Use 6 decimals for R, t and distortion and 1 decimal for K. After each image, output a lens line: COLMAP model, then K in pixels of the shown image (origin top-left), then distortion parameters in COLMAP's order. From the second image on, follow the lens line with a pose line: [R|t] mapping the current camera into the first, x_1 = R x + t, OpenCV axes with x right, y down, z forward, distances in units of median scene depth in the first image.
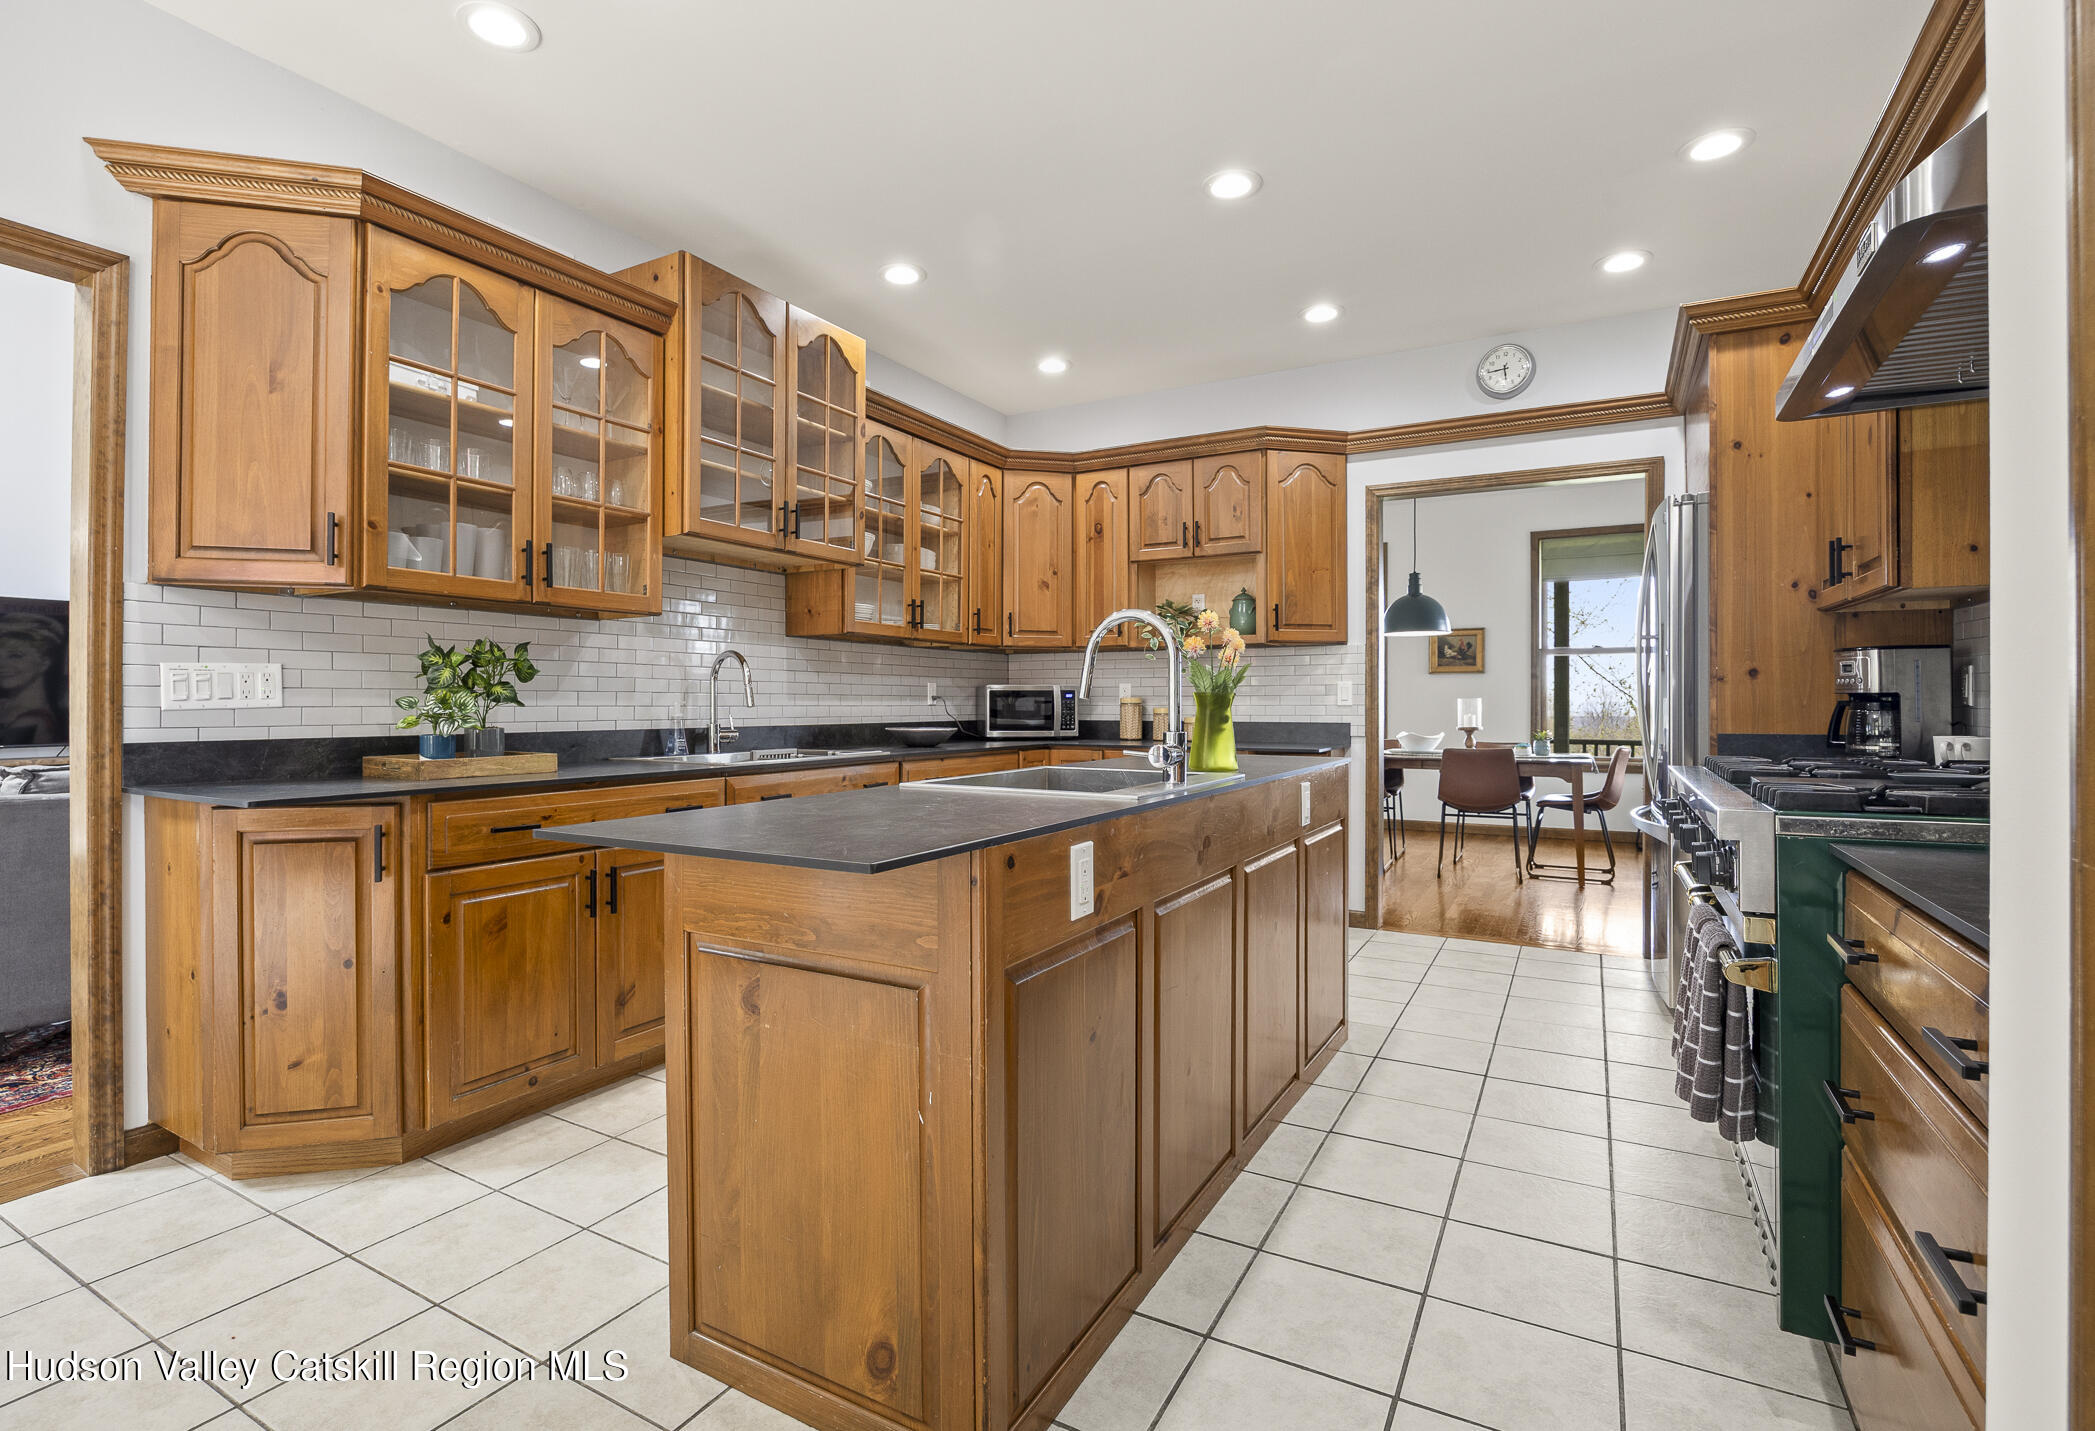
lens RADIAL K [[1005.7, 0, 1040.6], [0, 1005.7, 703.8], [0, 0, 1]] dist [-0.014366, 0.000352]
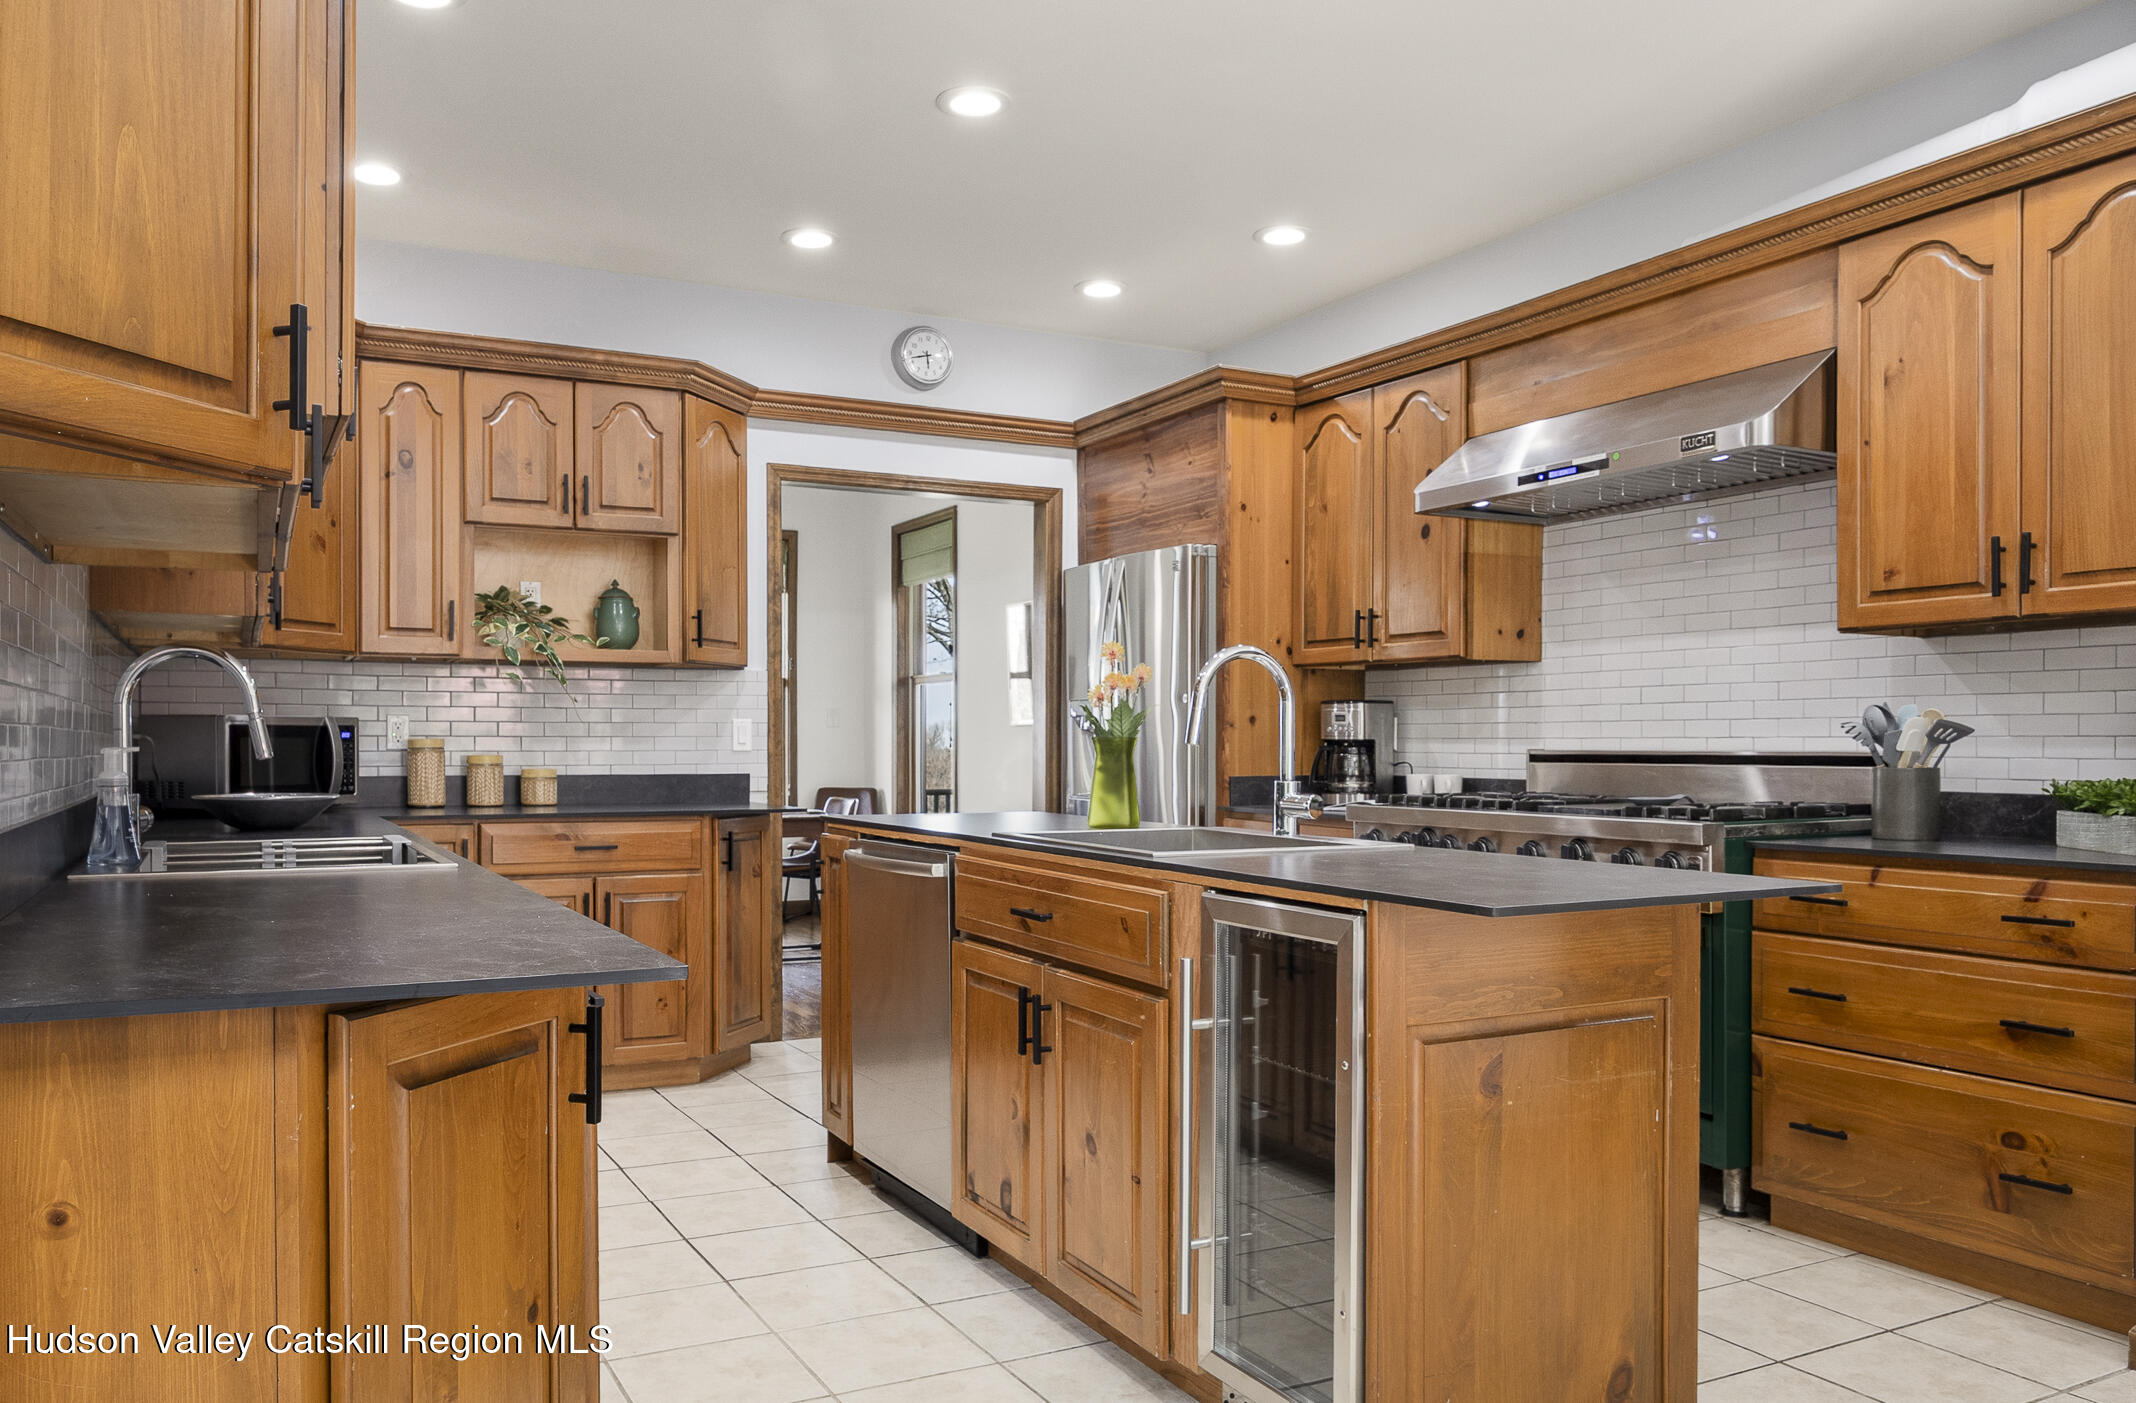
lens RADIAL K [[1550.6, 0, 1063.7], [0, 1550.6, 718.8], [0, 0, 1]] dist [-0.011343, -0.002775]
pose [[0.541222, 0.012510, 0.840786, -0.553583], [0.000686, 0.999882, -0.015320, -0.004586], [-0.840879, 0.008868, 0.541150, 0.183200]]
